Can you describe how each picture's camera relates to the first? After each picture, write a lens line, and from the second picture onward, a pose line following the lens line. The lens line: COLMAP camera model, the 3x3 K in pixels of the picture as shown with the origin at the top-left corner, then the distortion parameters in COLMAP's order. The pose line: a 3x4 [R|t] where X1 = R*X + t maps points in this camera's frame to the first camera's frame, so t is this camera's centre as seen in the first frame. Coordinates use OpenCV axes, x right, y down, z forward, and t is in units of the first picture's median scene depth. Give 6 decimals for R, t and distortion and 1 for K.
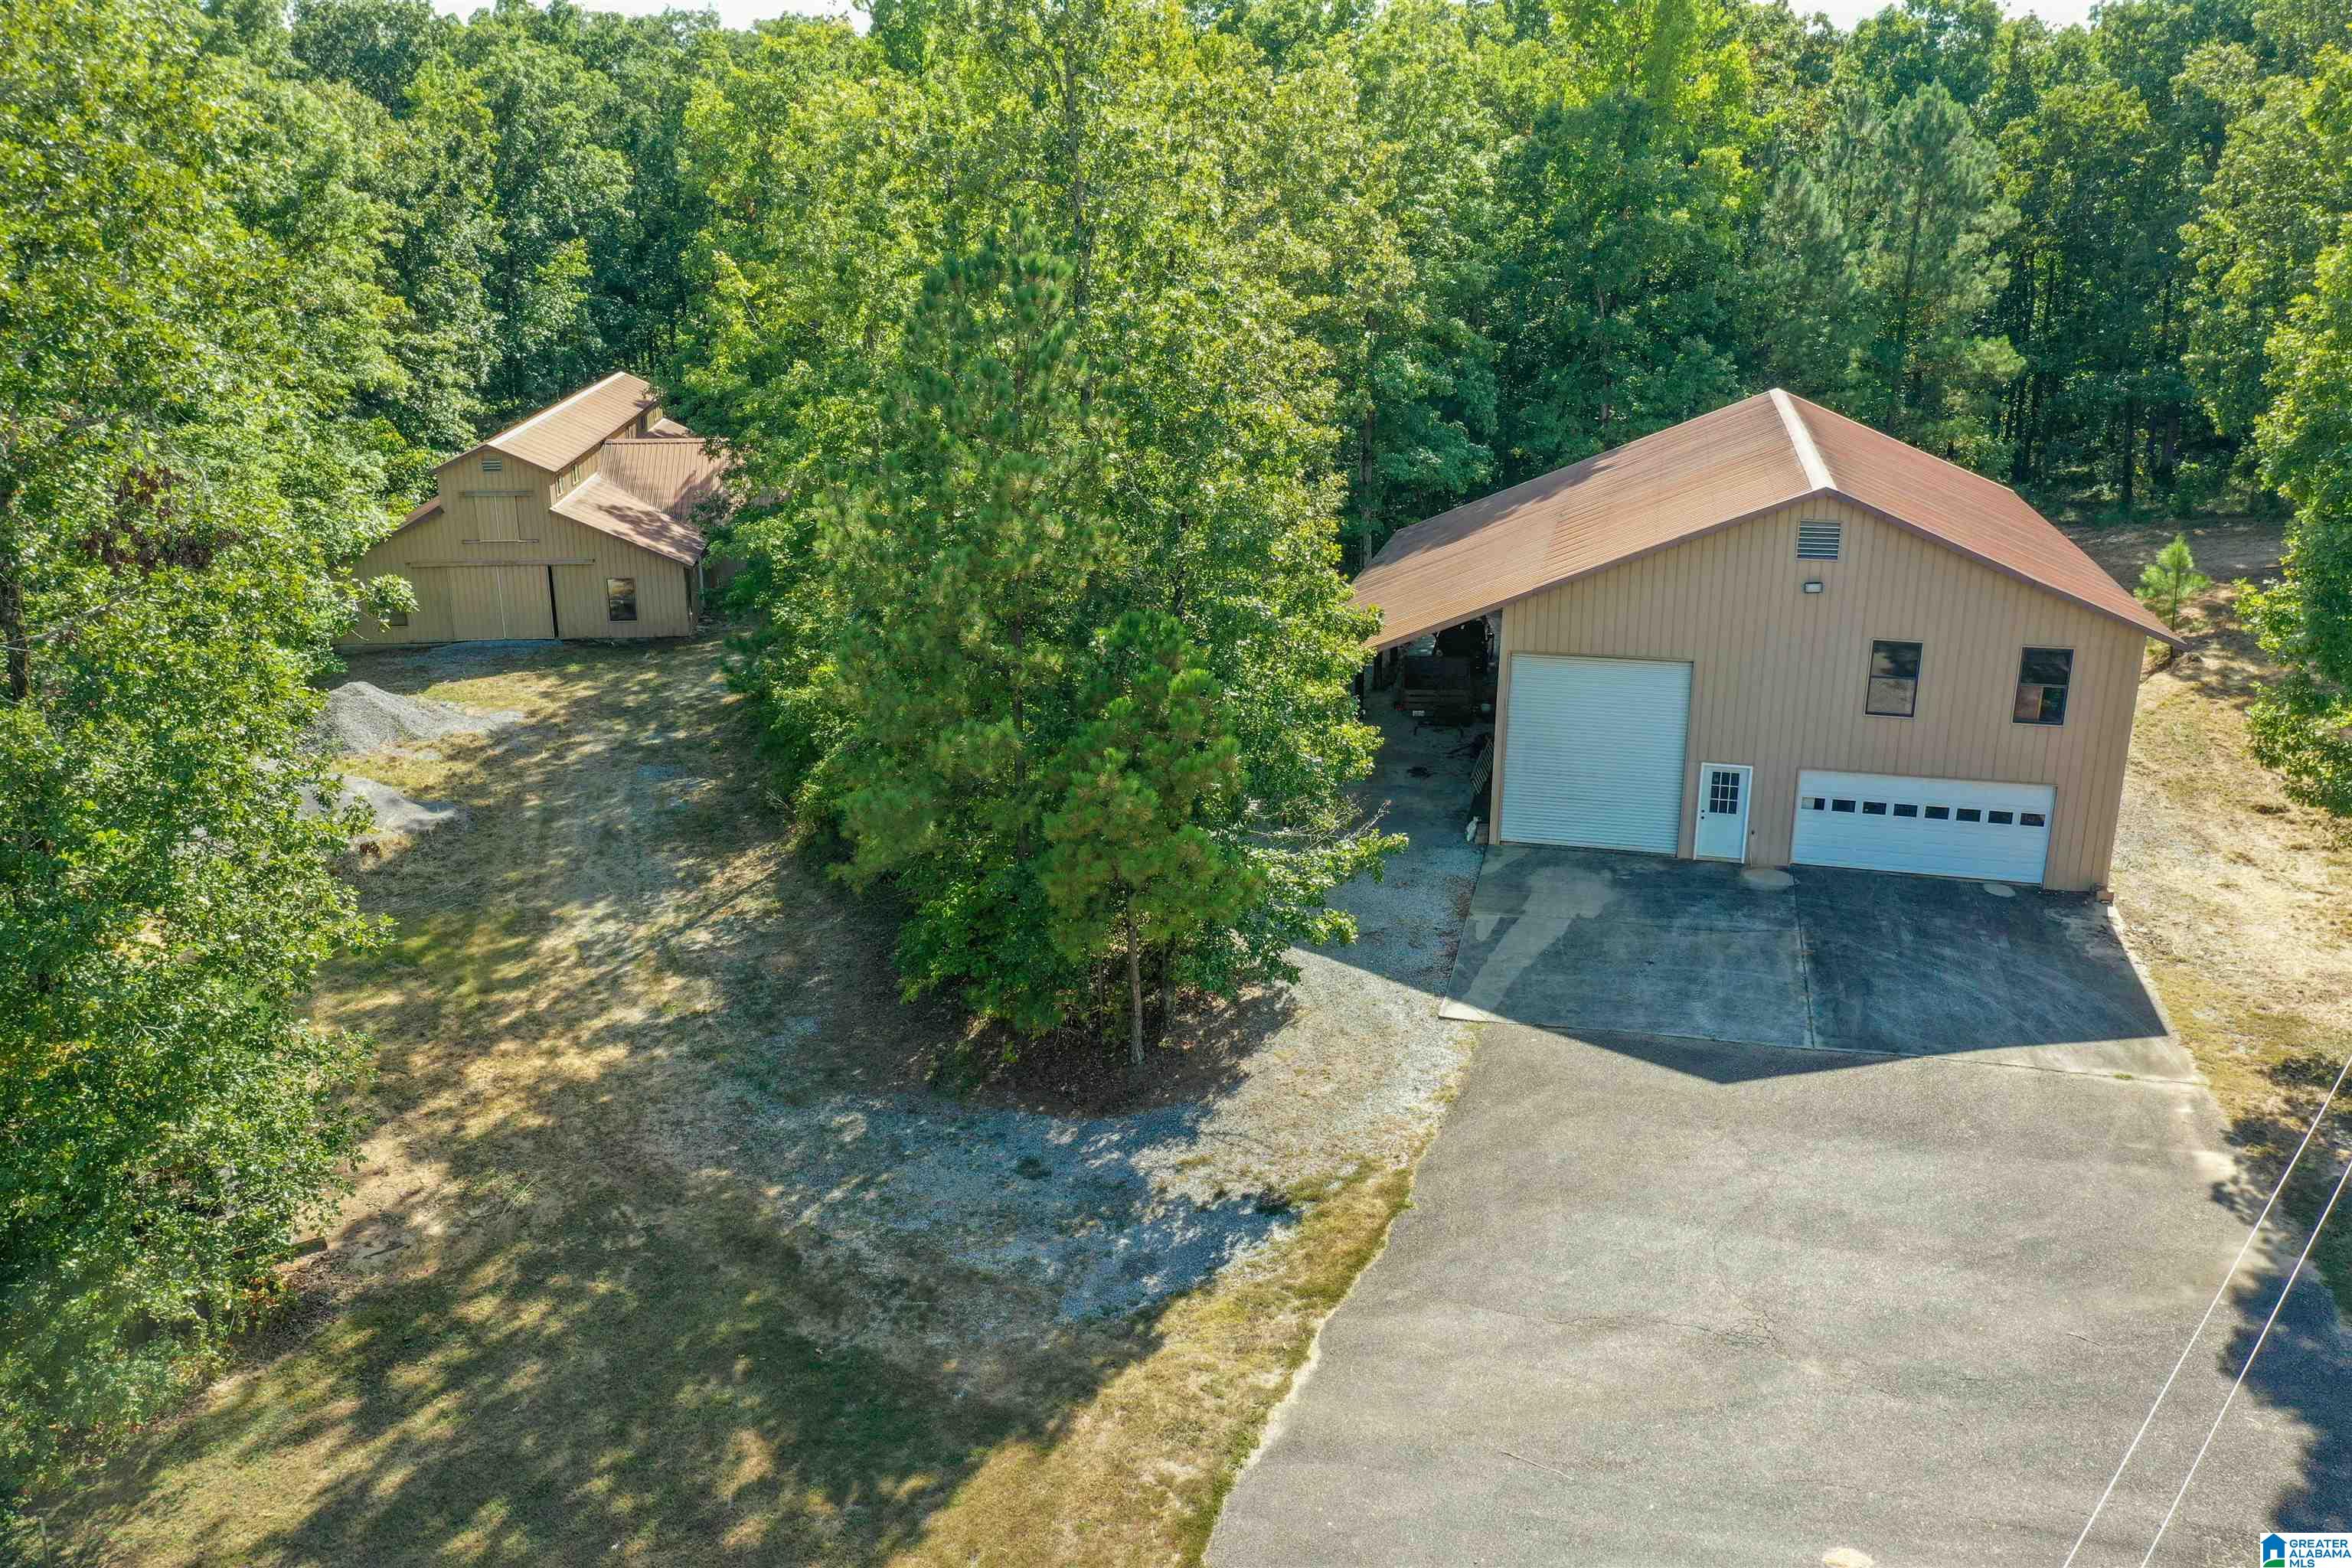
lens RADIAL K [[1851.2, 0, 1163.5], [0, 1851.2, 779.6], [0, 0, 1]] dist [0.009900, -0.002049]
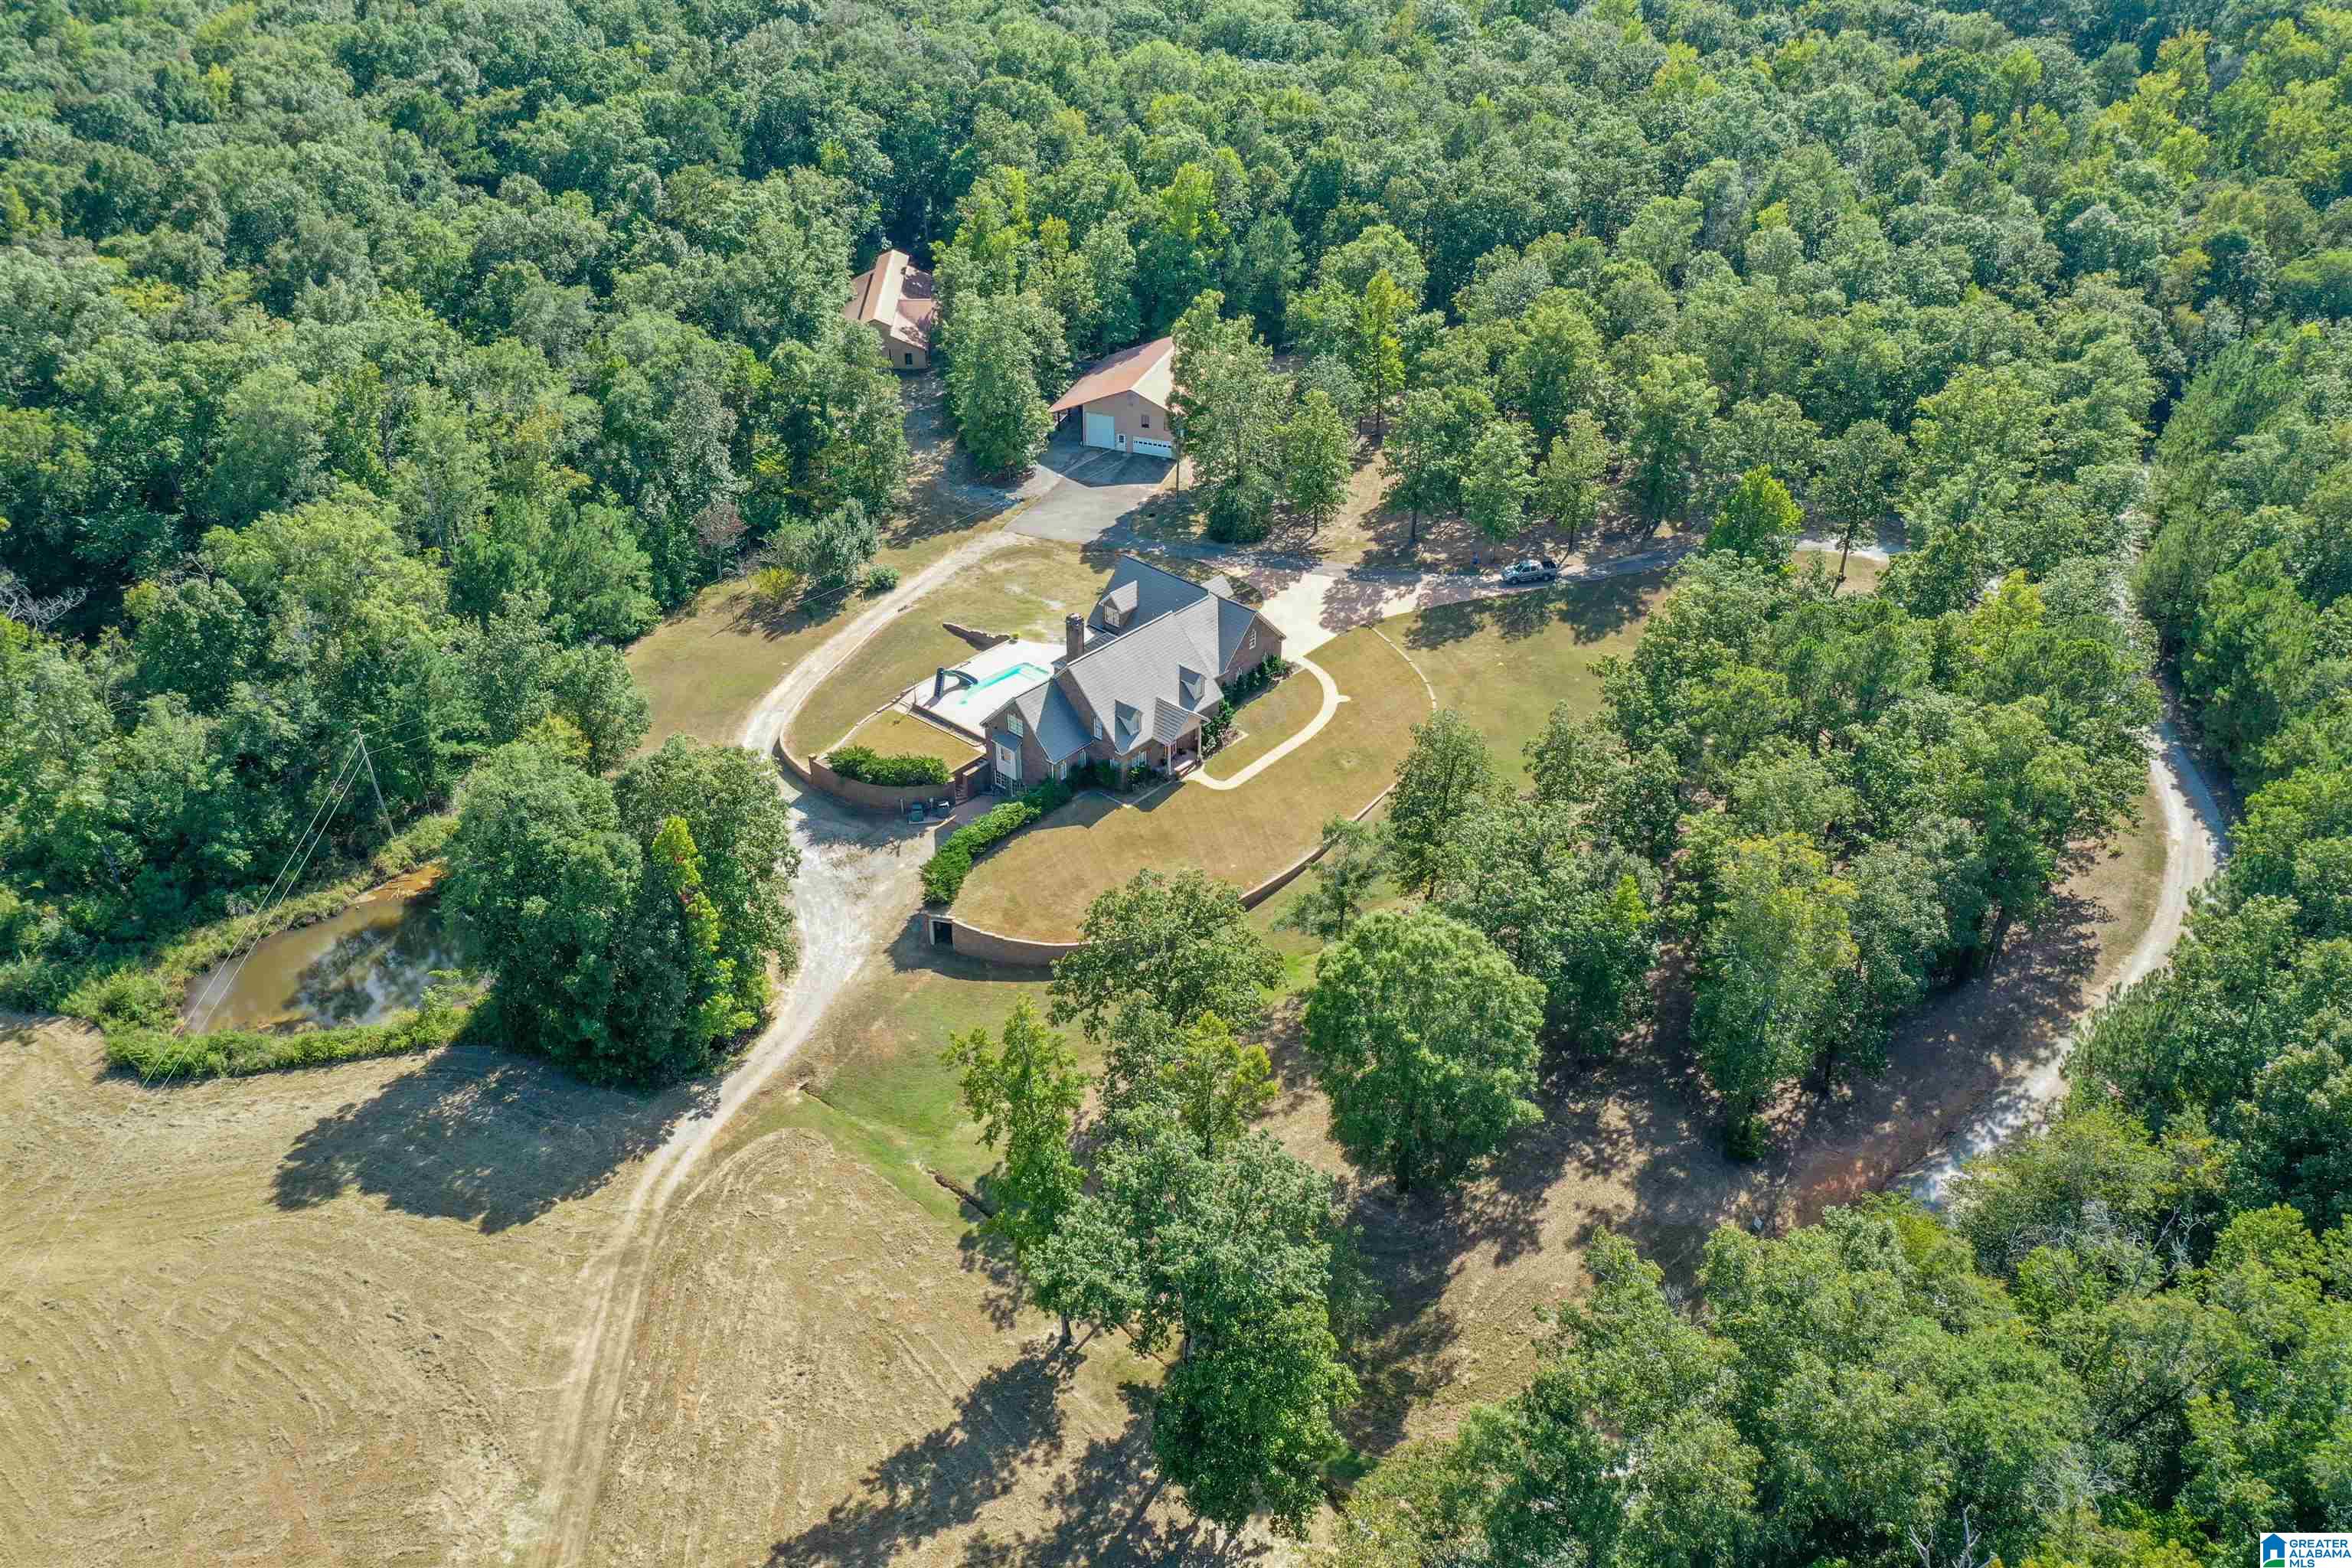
lens RADIAL K [[1851.2, 0, 1168.0], [0, 1851.2, 780.5], [0, 0, 1]] dist [0.009900, -0.002049]
pose [[0.996787, 0.048376, -0.063833, 0.629697], [-0.029046, 0.961070, 0.274775, -0.402213], [0.074640, -0.272038, 0.959387, -3.438664]]
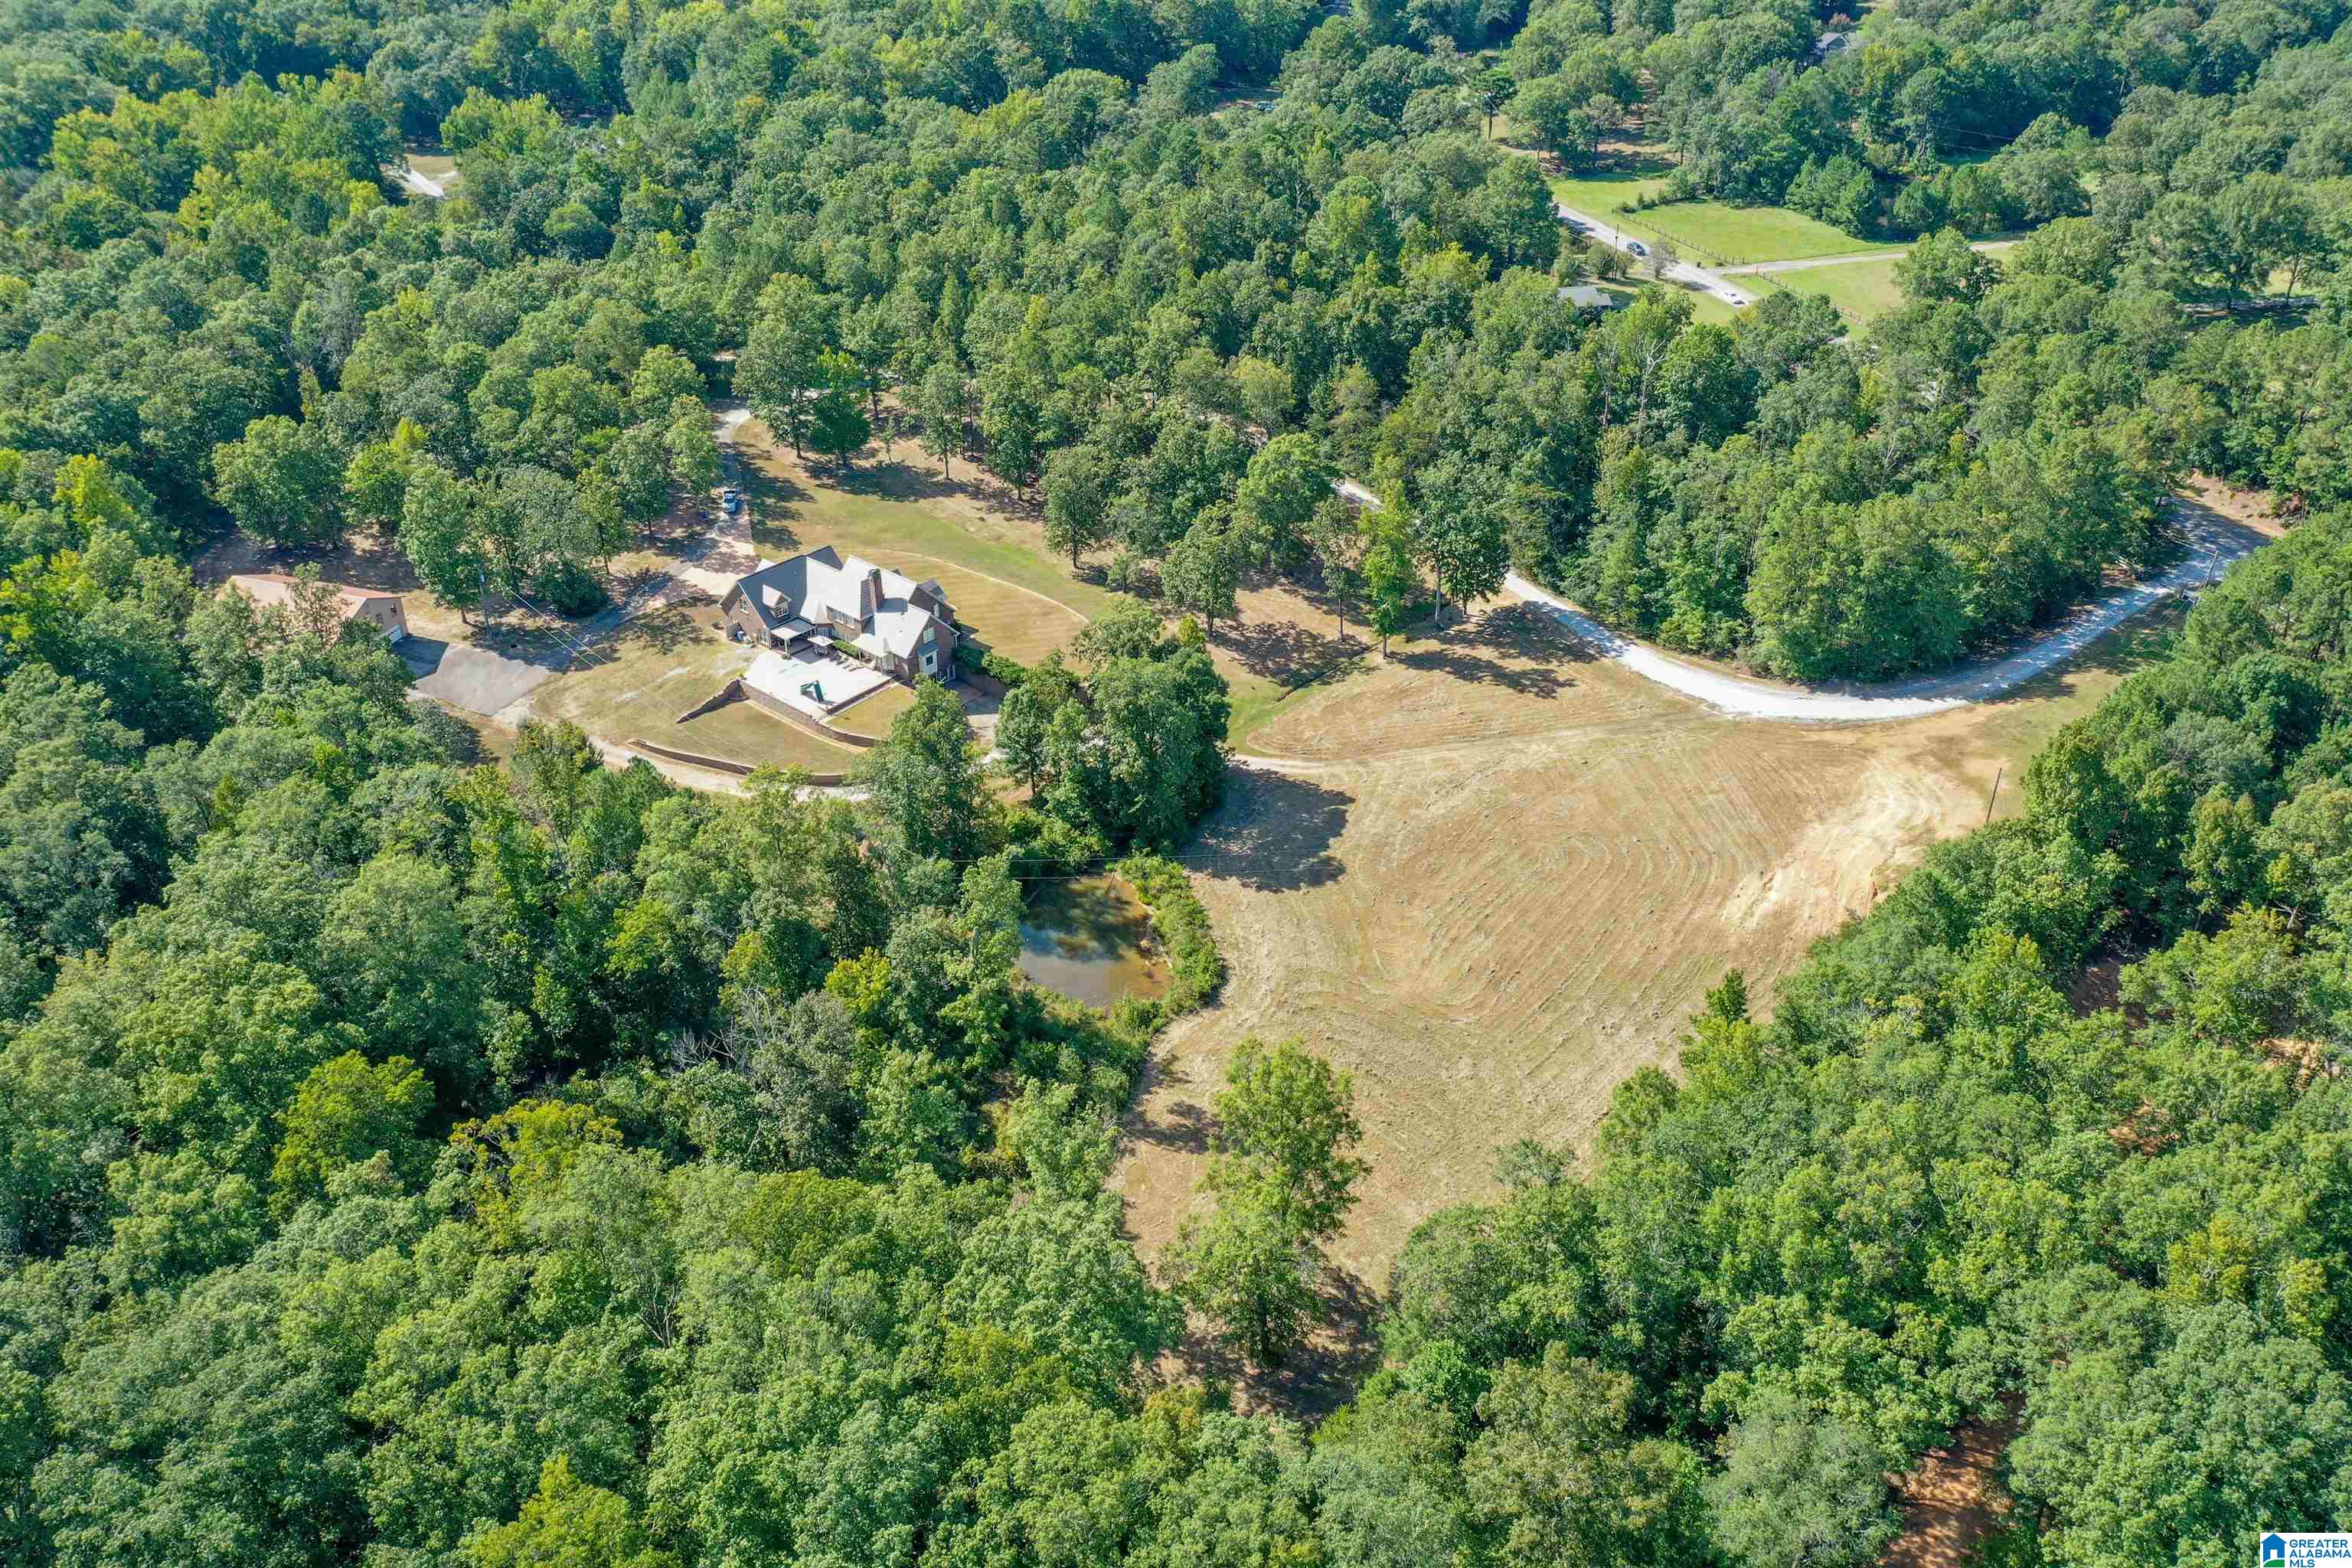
lens RADIAL K [[1851.2, 0, 1154.5], [0, 1851.2, 780.2], [0, 0, 1]] dist [0.009900, -0.002049]
pose [[0.064345, -0.518436, 0.852692, -3.687226], [0.296587, 0.825788, 0.479698, -1.332725], [-0.952836, 0.222032, 0.206897, -1.953632]]
